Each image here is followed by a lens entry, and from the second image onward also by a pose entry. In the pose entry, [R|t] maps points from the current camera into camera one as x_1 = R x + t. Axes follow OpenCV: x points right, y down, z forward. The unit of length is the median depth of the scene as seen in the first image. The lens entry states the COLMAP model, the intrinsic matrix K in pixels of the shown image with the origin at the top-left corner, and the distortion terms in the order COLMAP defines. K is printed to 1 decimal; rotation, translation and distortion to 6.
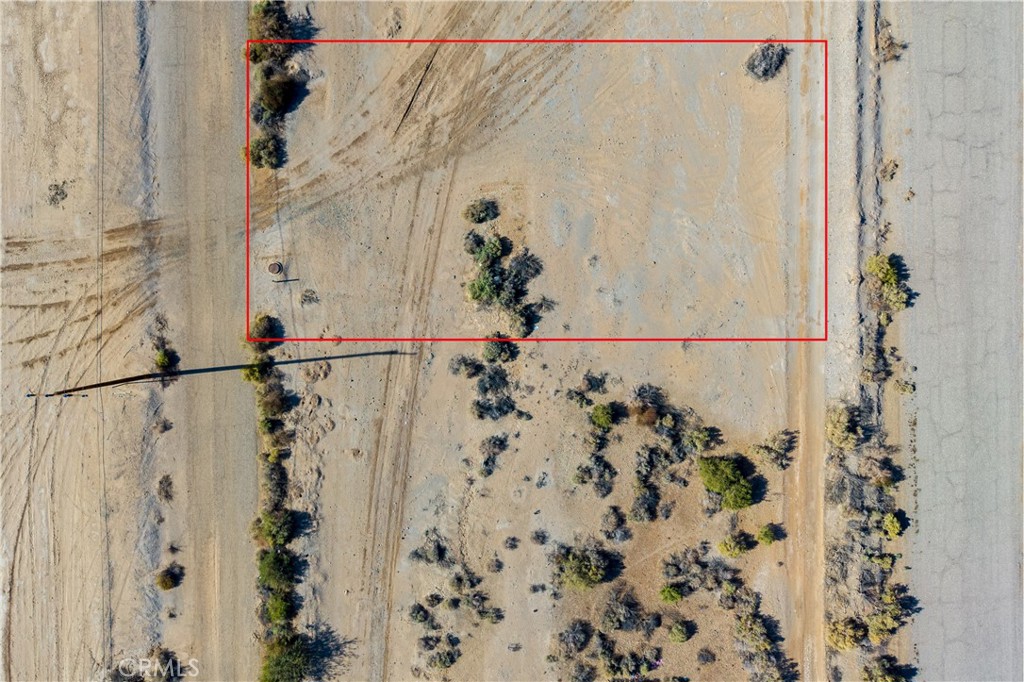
lens RADIAL K [[684.5, 0, 510.1], [0, 684.5, 313.0], [0, 0, 1]] dist [0.036814, -0.038647]
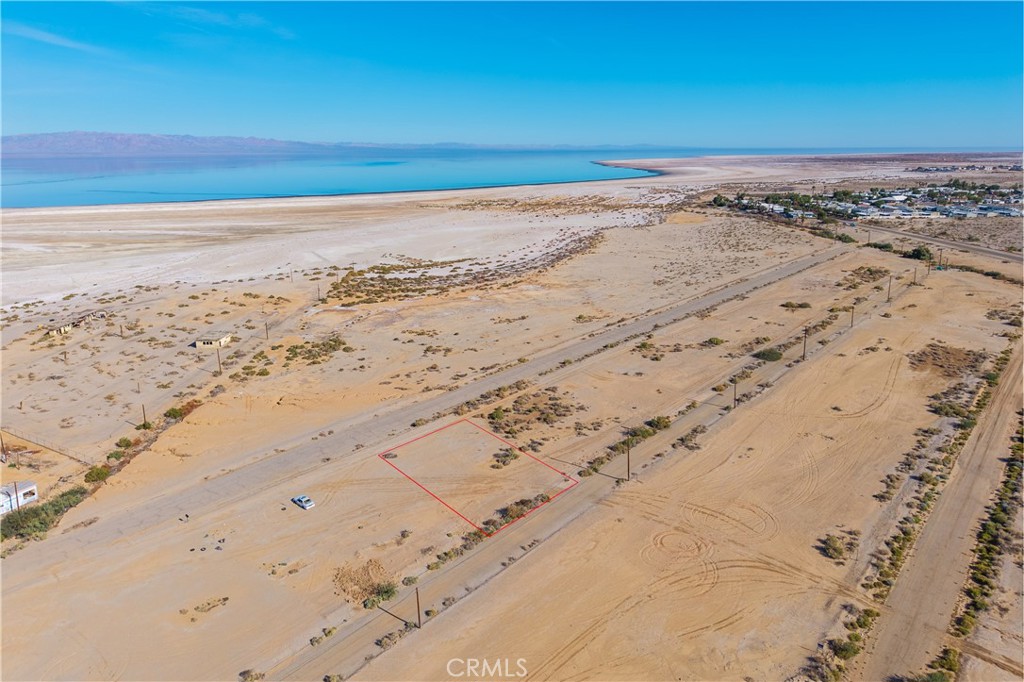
lens RADIAL K [[684.5, 0, 510.1], [0, 684.5, 313.0], [0, 0, 1]] dist [0.036814, -0.038647]
pose [[-0.749873, -0.159541, 0.642056, -1.777712], [0.661566, -0.187353, 0.726105, -2.023228], [0.004447, 0.969250, 0.246038, -0.299339]]
